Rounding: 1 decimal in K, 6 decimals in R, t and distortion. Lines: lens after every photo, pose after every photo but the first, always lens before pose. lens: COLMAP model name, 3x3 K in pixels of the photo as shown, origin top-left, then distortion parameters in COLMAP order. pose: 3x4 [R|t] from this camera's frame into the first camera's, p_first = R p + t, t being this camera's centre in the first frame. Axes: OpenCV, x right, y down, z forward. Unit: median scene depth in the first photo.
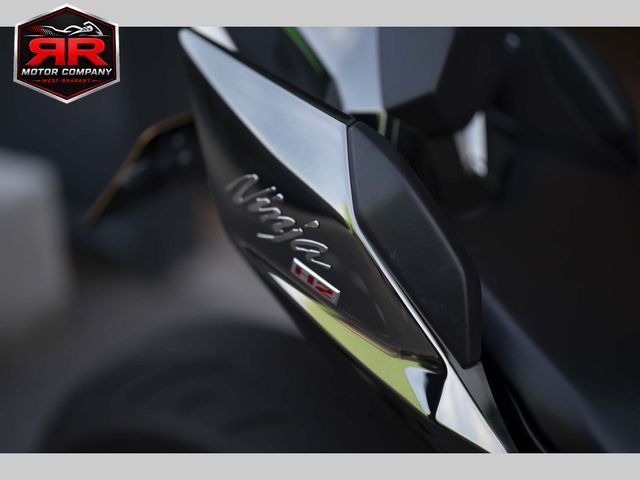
lens RADIAL K [[886.3, 0, 320.0], [0, 886.3, 240.0], [0, 0, 1]] dist [-0.095617, 0.866640]
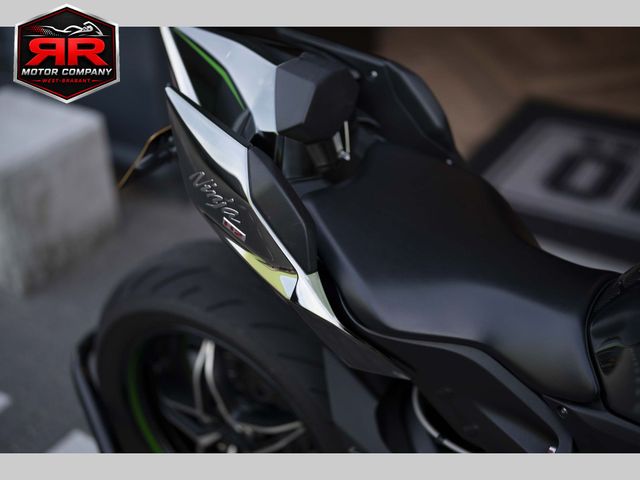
lens RADIAL K [[886.3, 0, 320.0], [0, 886.3, 240.0], [0, 0, 1]] dist [-0.095617, 0.866640]
pose [[0.998207, -0.001038, -0.059854, 0.289626], [0.008074, 0.993049, 0.117427, -0.151087], [0.059316, -0.117700, 0.991276, -0.876048]]
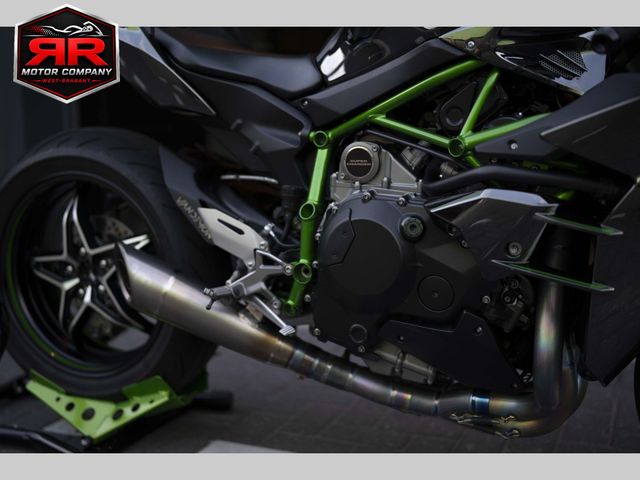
lens RADIAL K [[886.3, 0, 320.0], [0, 886.3, 240.0], [0, 0, 1]] dist [-0.095617, 0.866640]
pose [[0.992509, -0.030684, 0.118258, 0.357854], [0.064534, 0.953561, -0.294206, 1.729326], [-0.103739, 0.299634, 0.948398, -1.783804]]
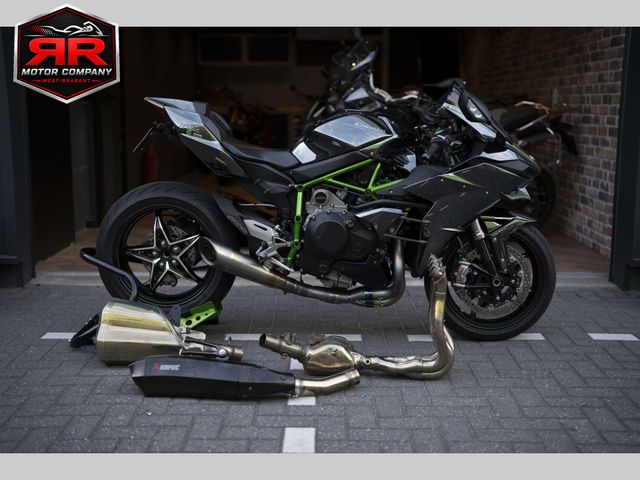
lens RADIAL K [[886.3, 0, 320.0], [0, 886.3, 240.0], [0, 0, 1]] dist [-0.095617, 0.866640]
pose [[0.865190, -0.088126, 0.493639, -2.573025], [0.224850, 0.948099, -0.224833, 2.509020], [-0.448206, 0.305518, 0.840101, -4.814658]]
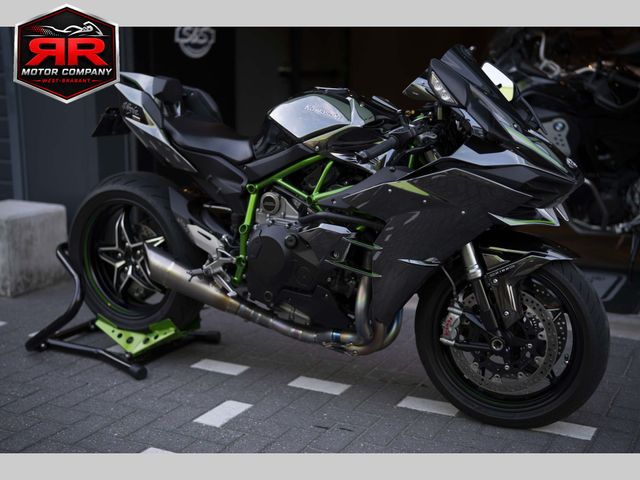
lens RADIAL K [[886.3, 0, 320.0], [0, 886.3, 240.0], [0, 0, 1]] dist [-0.095617, 0.866640]
pose [[0.999284, -0.018020, 0.033277, 0.943832], [0.026119, 0.964742, -0.261898, 2.245361], [-0.027384, 0.262579, 0.964522, -4.155492]]
